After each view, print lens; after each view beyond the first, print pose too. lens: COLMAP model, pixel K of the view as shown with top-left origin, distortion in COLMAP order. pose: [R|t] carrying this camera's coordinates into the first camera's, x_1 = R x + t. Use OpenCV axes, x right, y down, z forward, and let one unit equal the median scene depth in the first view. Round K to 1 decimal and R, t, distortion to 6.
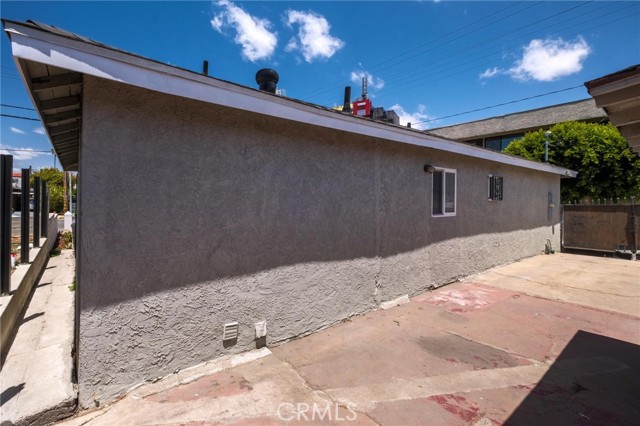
lens RADIAL K [[277.8, 0, 308.5], [0, 277.8, 208.9], [0, 0, 1]] dist [-0.000711, 0.000146]
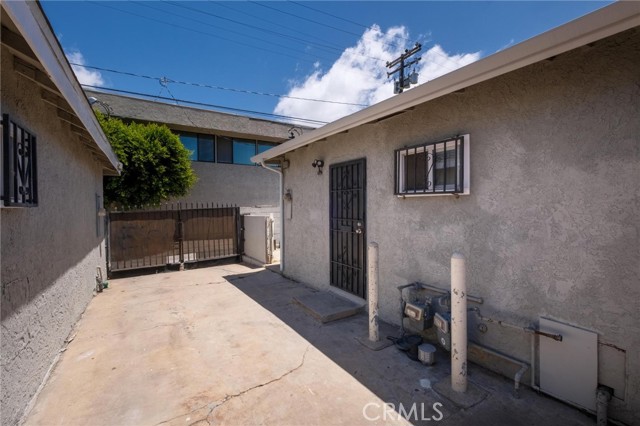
lens RADIAL K [[277.8, 0, 308.5], [0, 277.8, 208.9], [0, 0, 1]] dist [-0.000711, 0.000146]
pose [[0.093584, -0.020905, 0.995392, 0.262602], [0.045982, 0.998803, 0.016654, -0.011741], [-0.994549, 0.044211, 0.094433, 0.426249]]
